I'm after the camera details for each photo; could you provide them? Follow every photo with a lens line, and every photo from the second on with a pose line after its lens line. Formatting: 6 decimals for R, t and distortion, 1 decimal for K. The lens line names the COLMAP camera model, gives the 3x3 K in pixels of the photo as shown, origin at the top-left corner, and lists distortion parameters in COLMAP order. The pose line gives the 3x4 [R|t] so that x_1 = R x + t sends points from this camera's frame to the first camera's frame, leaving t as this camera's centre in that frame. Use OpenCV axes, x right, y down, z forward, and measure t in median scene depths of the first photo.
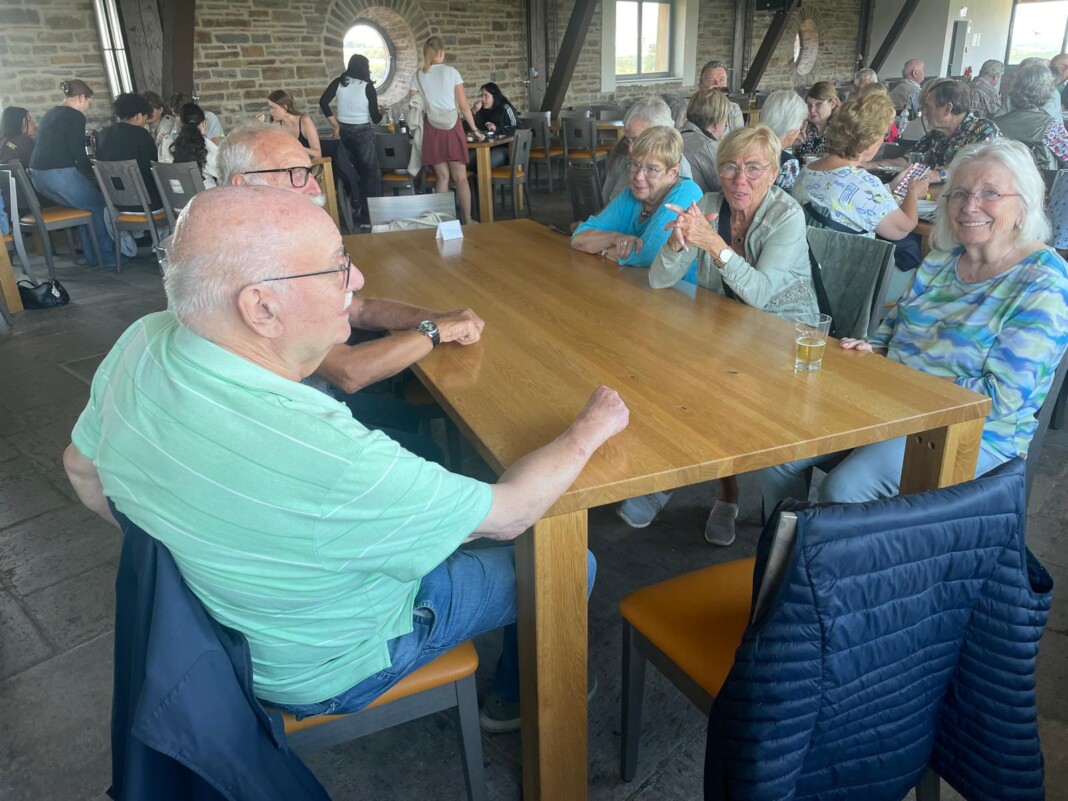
lens RADIAL K [[823.9, 0, 534.0], [0, 823.9, 400.5], [0, 0, 1]] dist [0.059056, -0.090273]
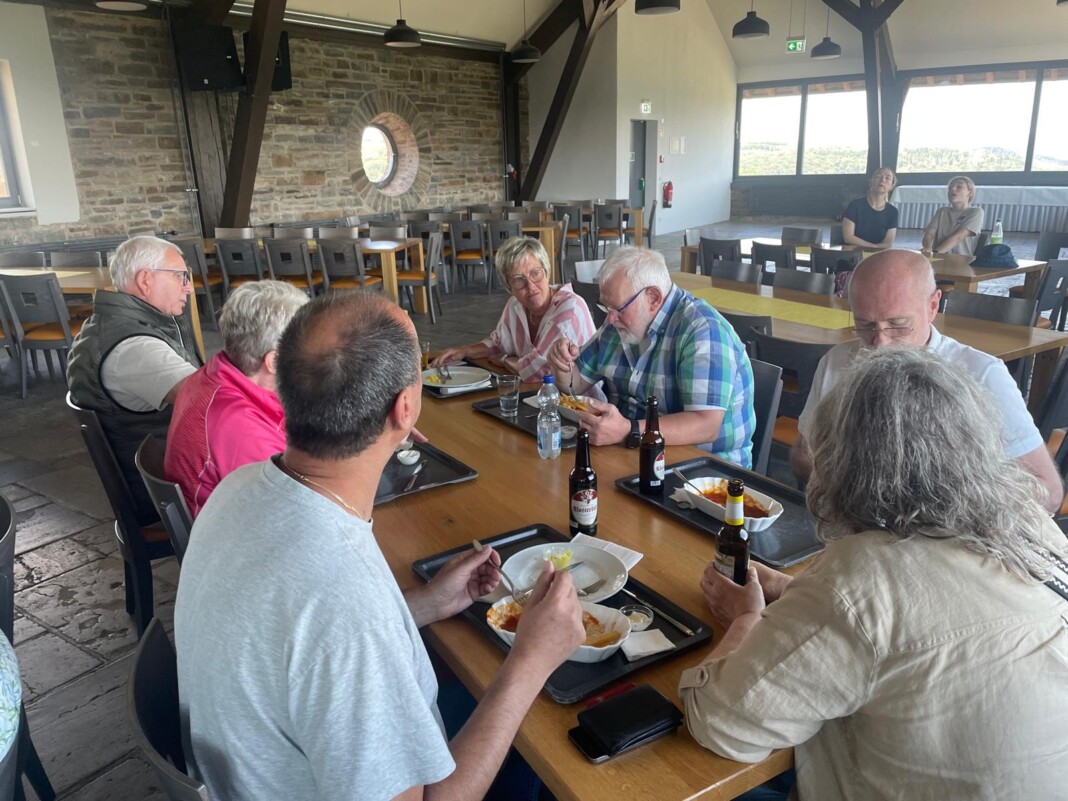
lens RADIAL K [[811.0, 0, 528.2], [0, 811.0, 404.4], [0, 0, 1]] dist [0.079105, -0.114248]
pose [[0.989554, -0.029918, 0.141021, 0.661478], [0.042935, 0.994999, -0.090189, -0.330464], [-0.137617, 0.095302, 0.985890, 0.735284]]
